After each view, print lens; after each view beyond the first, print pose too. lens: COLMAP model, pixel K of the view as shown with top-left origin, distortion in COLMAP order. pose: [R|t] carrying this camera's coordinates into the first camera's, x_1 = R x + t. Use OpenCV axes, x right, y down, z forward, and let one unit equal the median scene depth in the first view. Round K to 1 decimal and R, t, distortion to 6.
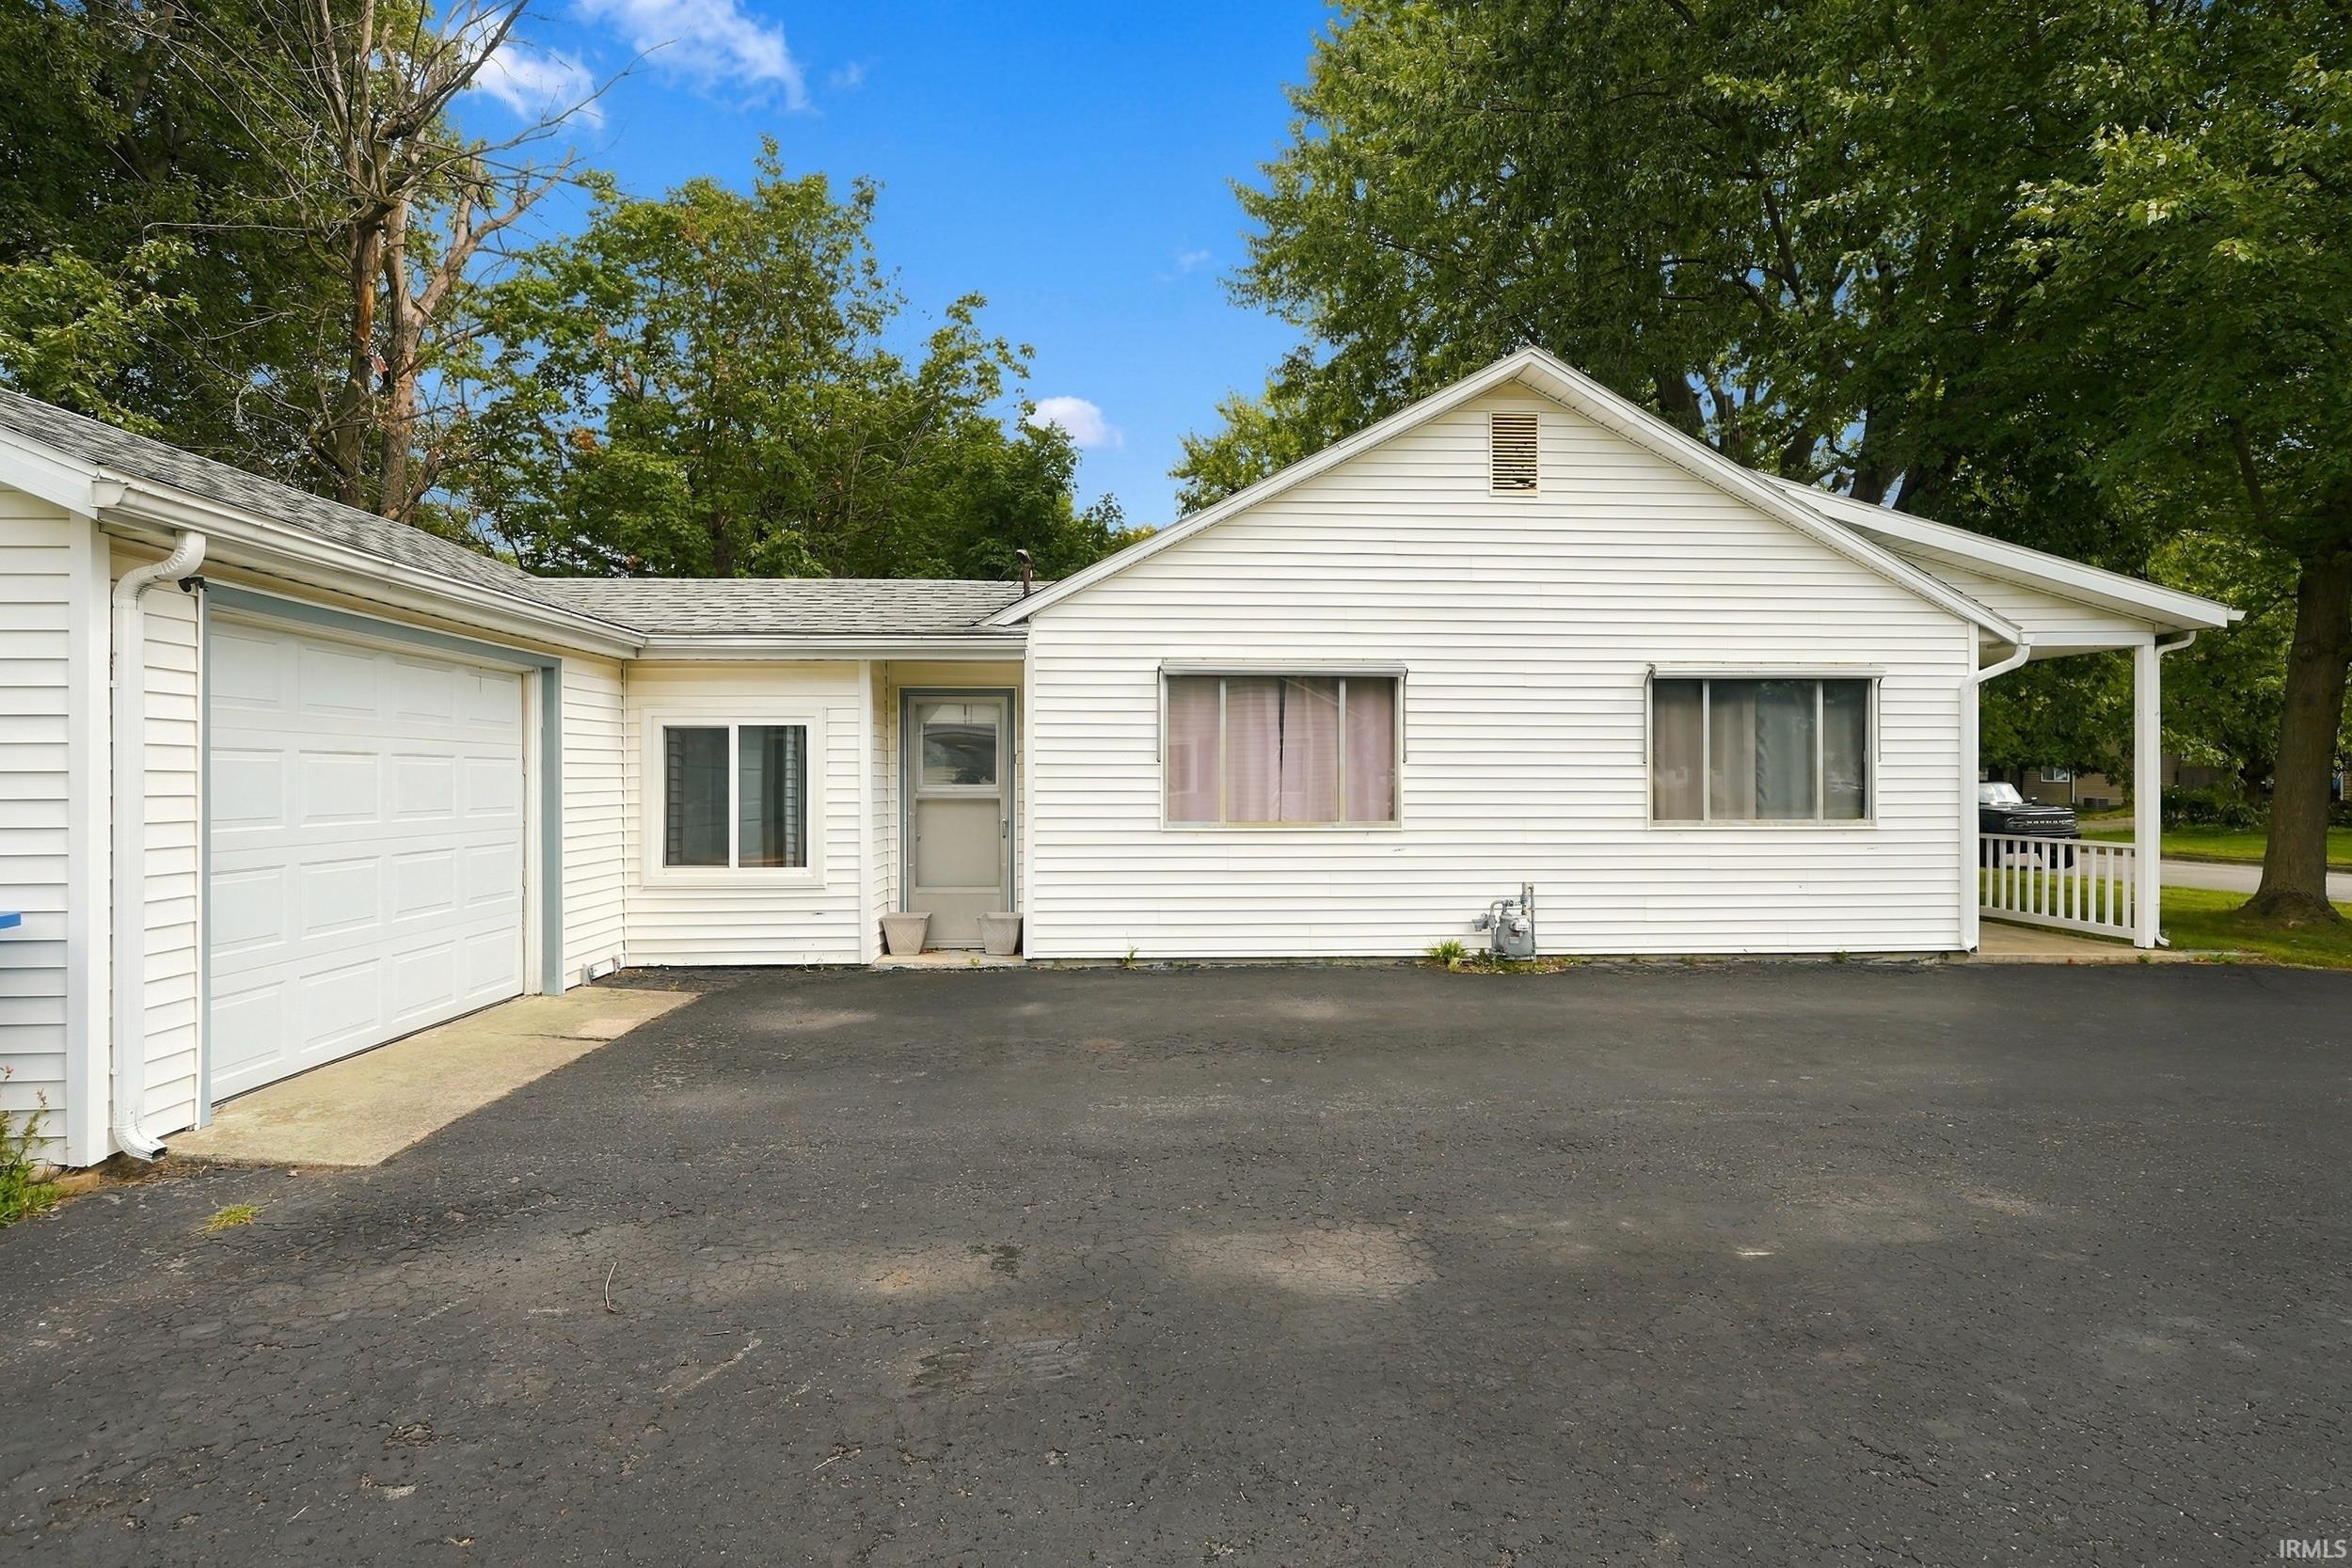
lens RADIAL K [[1128.8, 0, 1176.0], [0, 1128.8, 784.0], [0, 0, 1]] dist [-0.020755, 0.011733]
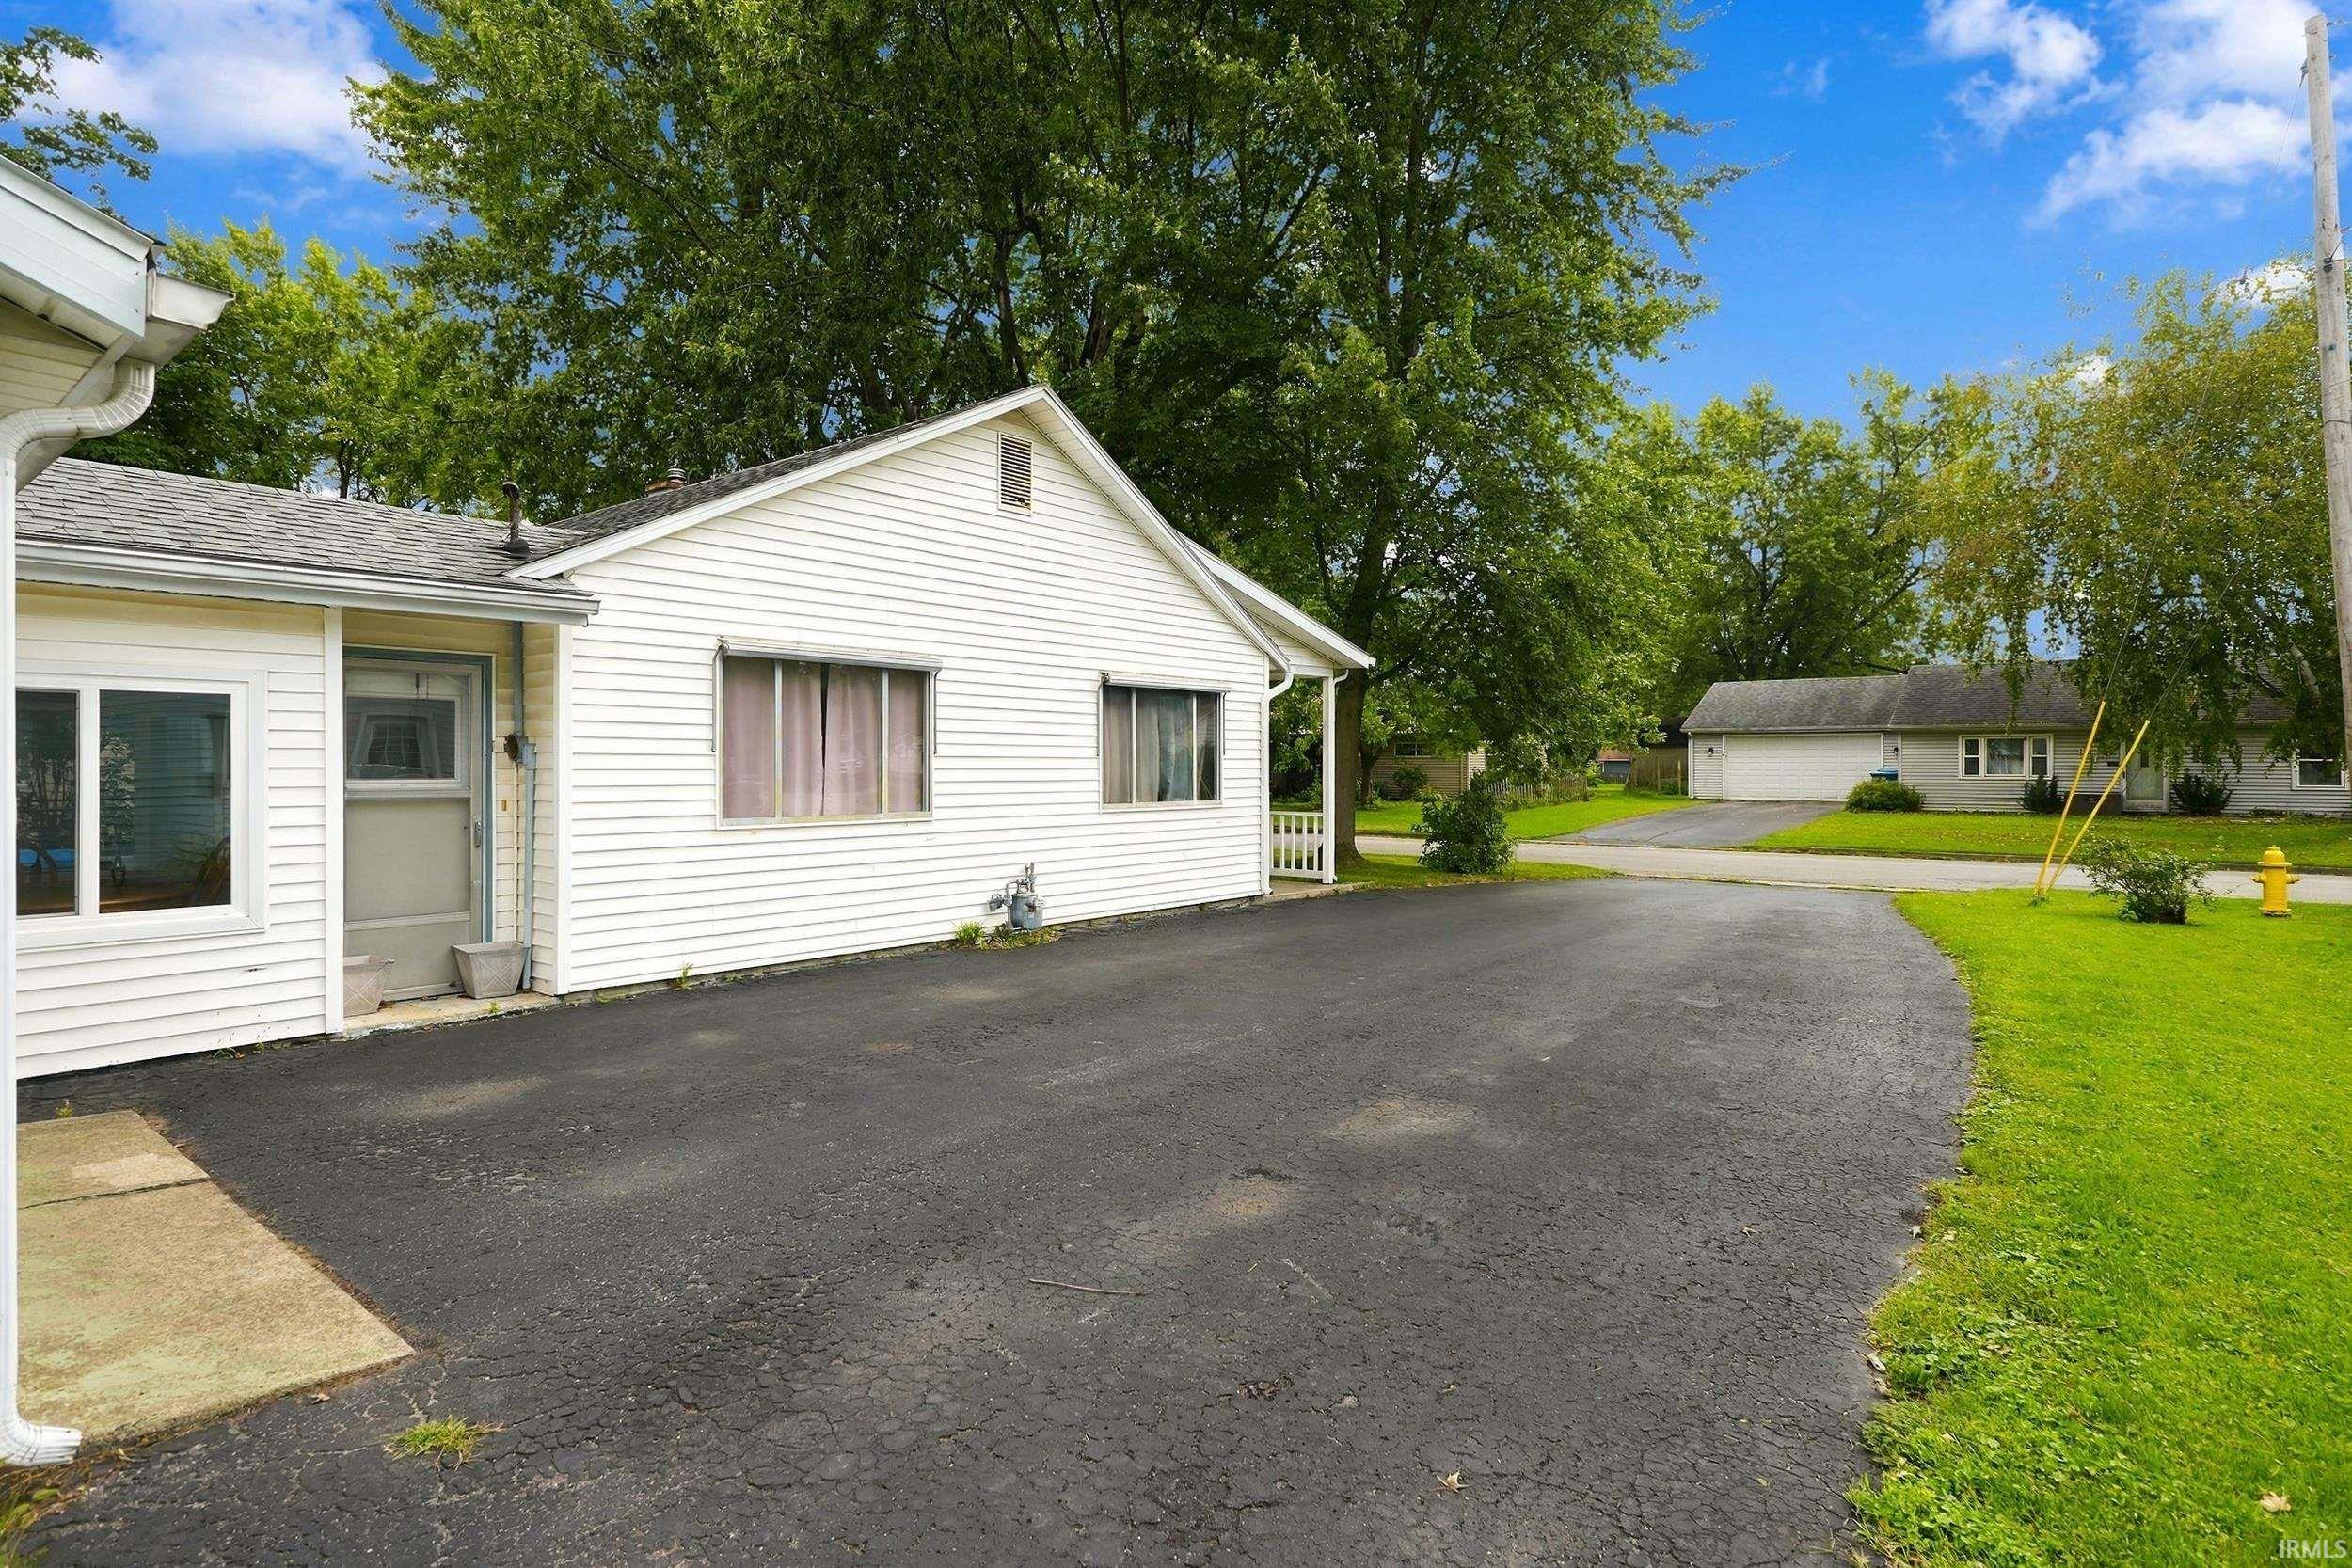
lens RADIAL K [[1227.5, 0, 1176.0], [0, 1227.5, 784.0], [0, 0, 1]] dist [-0.004244, -0.000839]
pose [[0.664465, -0.012098, 0.747221, -0.494968], [0.004231, 0.999914, 0.012426, -0.004991], [-0.747307, -0.005095, 0.664459, 0.085354]]
